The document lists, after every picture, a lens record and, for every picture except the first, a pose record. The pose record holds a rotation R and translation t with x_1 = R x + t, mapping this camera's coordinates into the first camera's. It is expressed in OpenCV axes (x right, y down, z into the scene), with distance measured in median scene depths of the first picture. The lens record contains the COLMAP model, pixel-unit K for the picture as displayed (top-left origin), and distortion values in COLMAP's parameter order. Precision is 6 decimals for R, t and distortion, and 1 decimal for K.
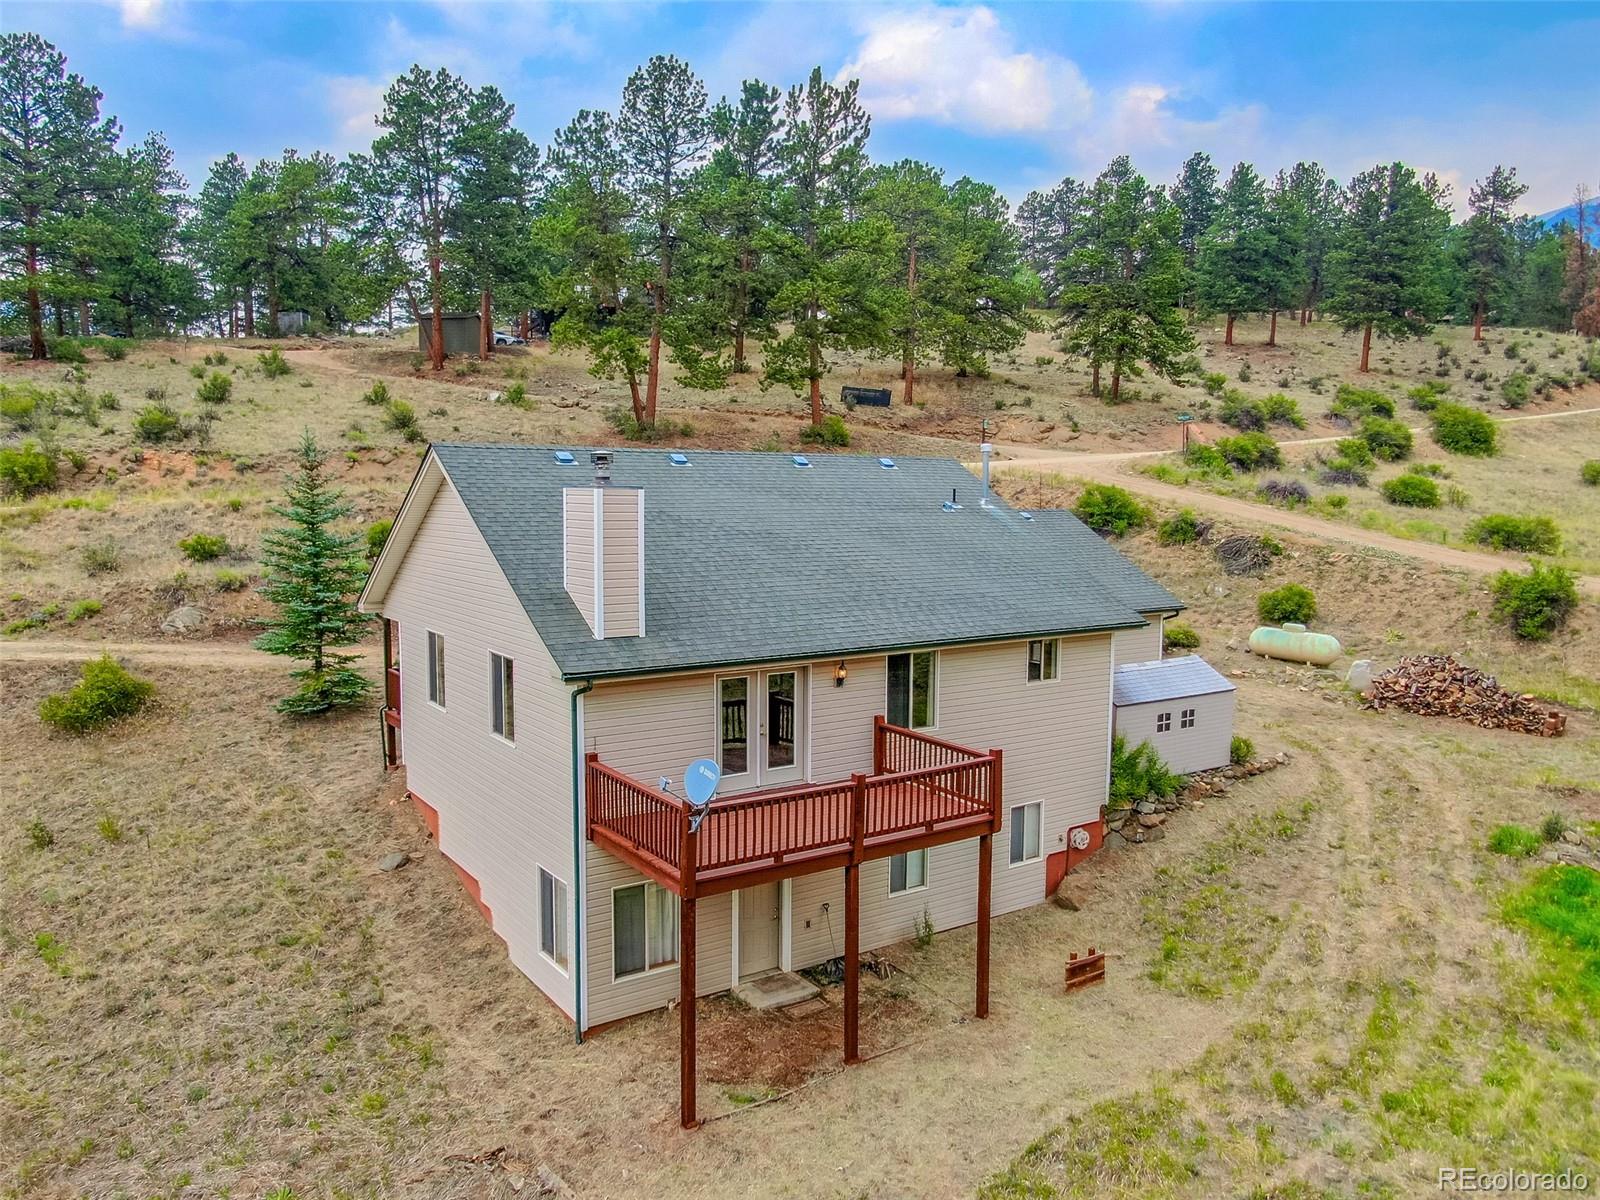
lens RADIAL K [[1160.8, 0, 800.0], [0, 1160.8, 600.0], [0, 0, 1]] dist [-0.017657, 0.037691]
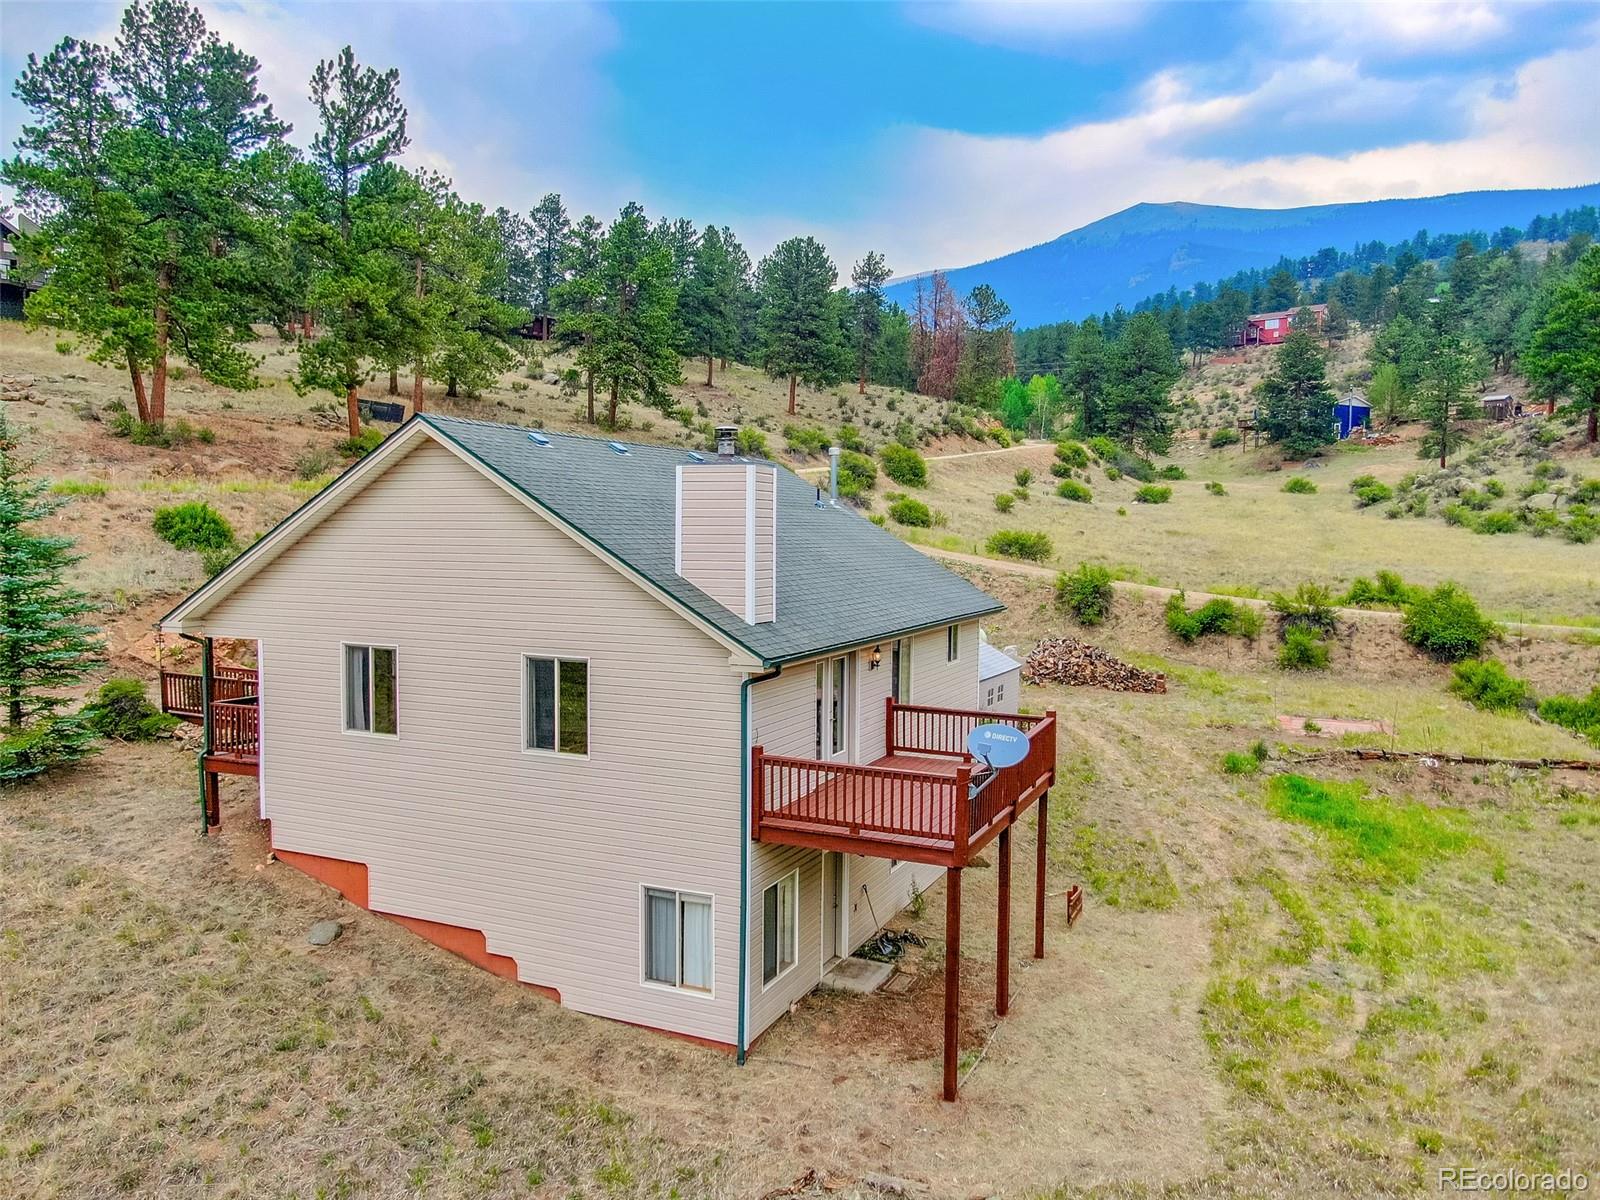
lens RADIAL K [[1157.7, 0, 803.8], [0, 1157.7, 604.5], [0, 0, 1]] dist [-0.016515, 0.039711]
pose [[0.852588, -0.030693, 0.521682, -0.296435], [0.043937, 0.998949, -0.013034, 0.014611], [-0.520734, 0.034033, 0.853041, 0.083607]]
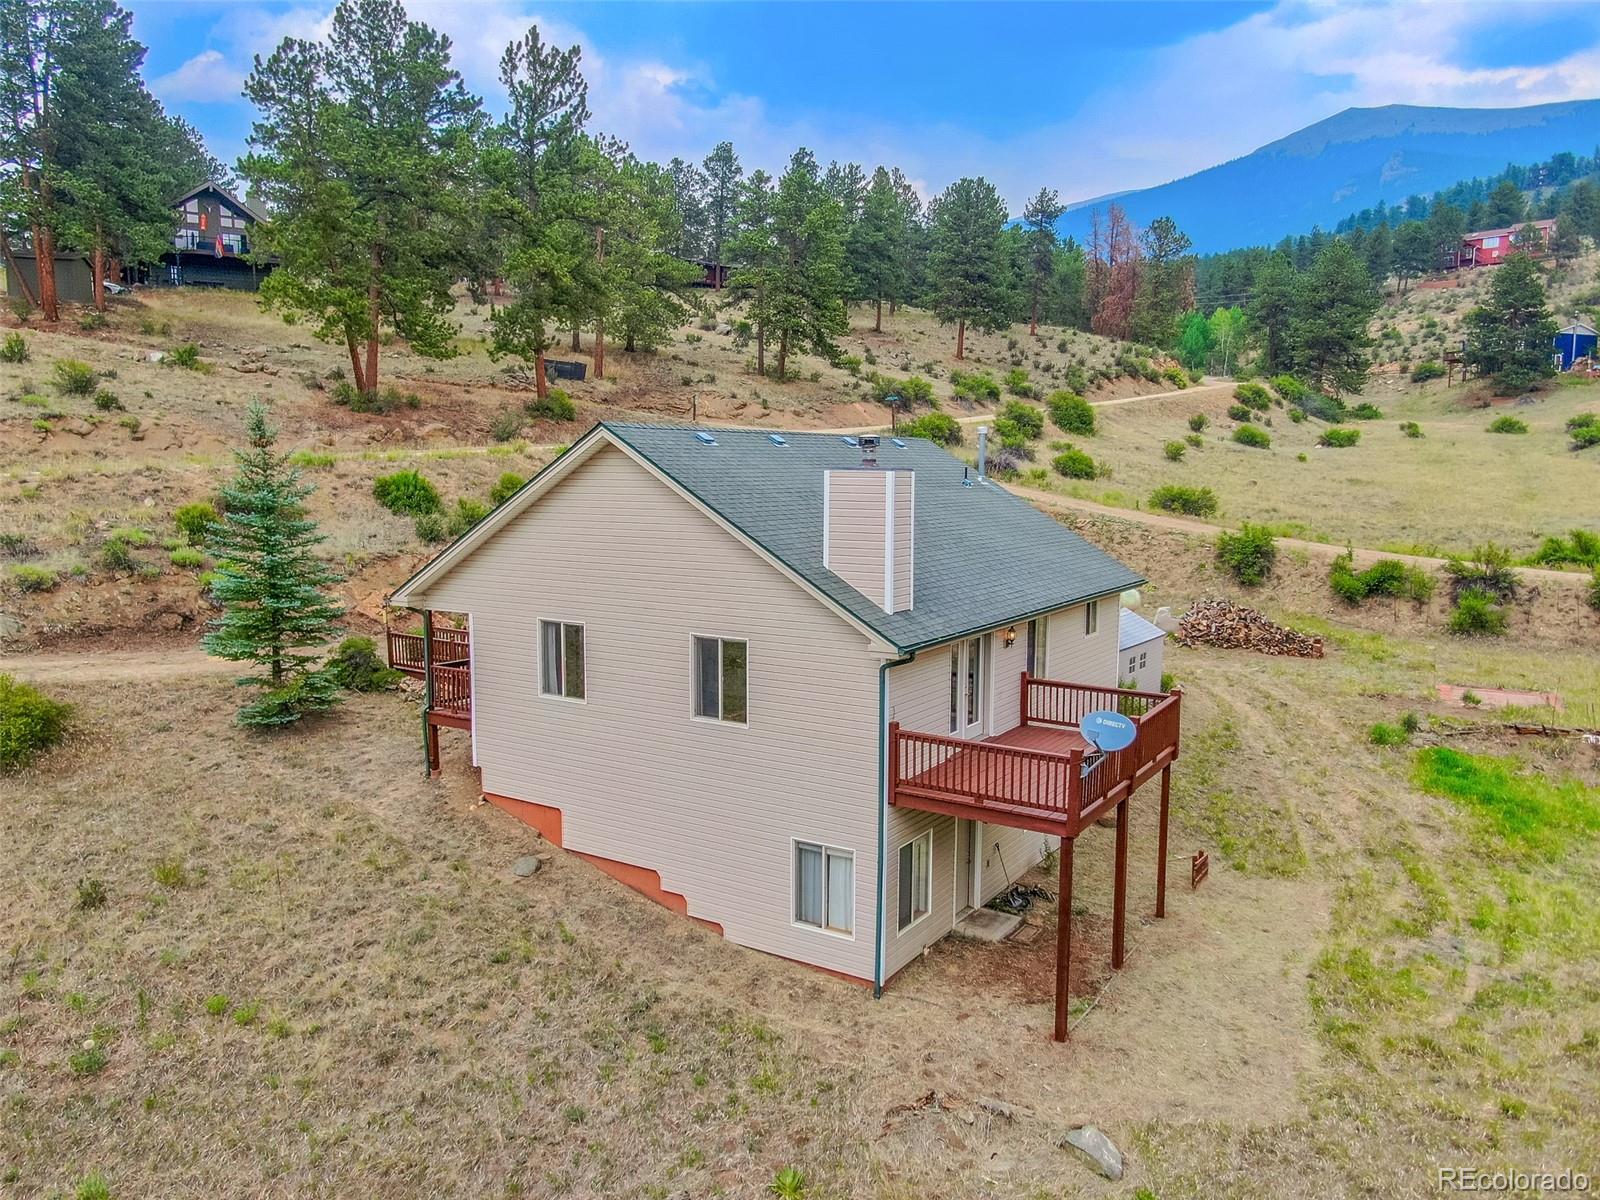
lens RADIAL K [[1157.7, 0, 803.8], [0, 1157.7, 604.5], [0, 0, 1]] dist [-0.016515, 0.039711]
pose [[0.920002, -0.048167, 0.388943, -0.309387], [0.037366, 0.998678, 0.035292, -0.007181], [-0.390129, -0.017936, 0.920585, 0.029853]]
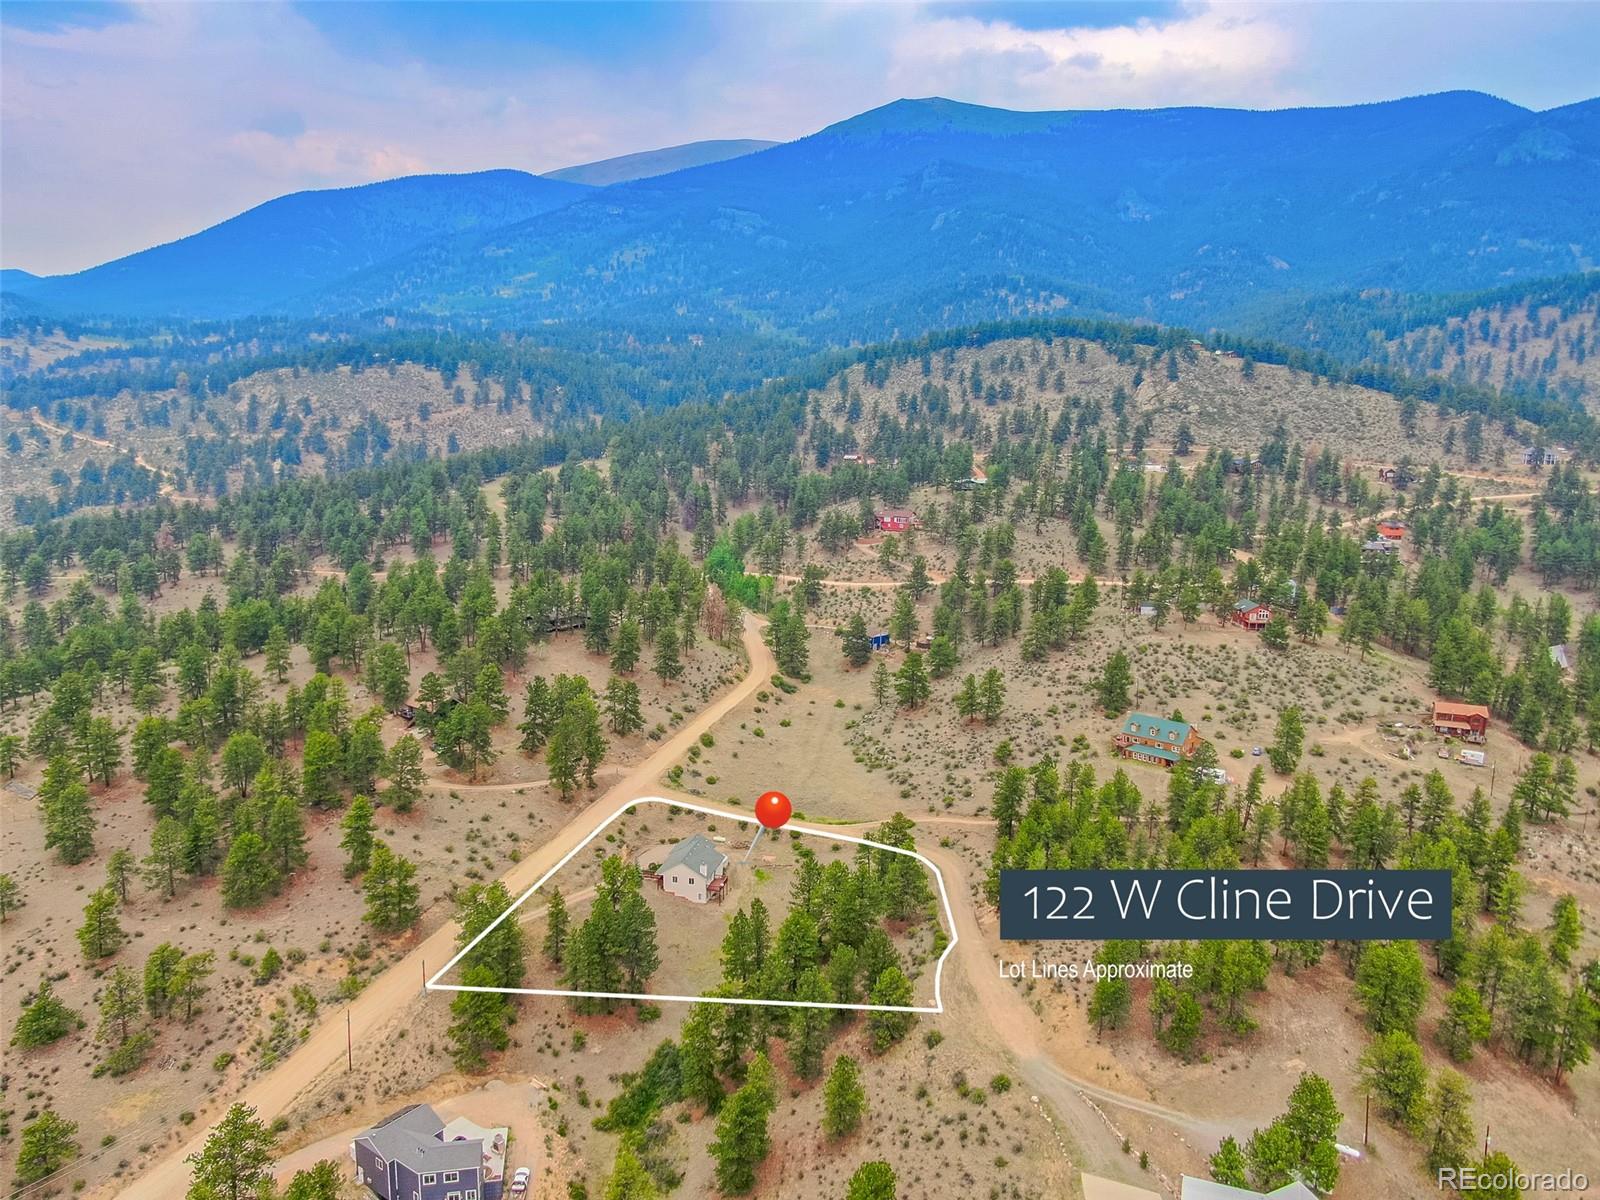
lens RADIAL K [[1160.8, 0, 800.0], [0, 1160.8, 600.0], [0, 0, 1]] dist [-0.017657, 0.037691]
pose [[0.740482, -0.122050, 0.660901, -3.867942], [0.059292, 0.991401, 0.116652, -2.290411], [-0.669456, -0.047193, 0.741352, -4.723336]]
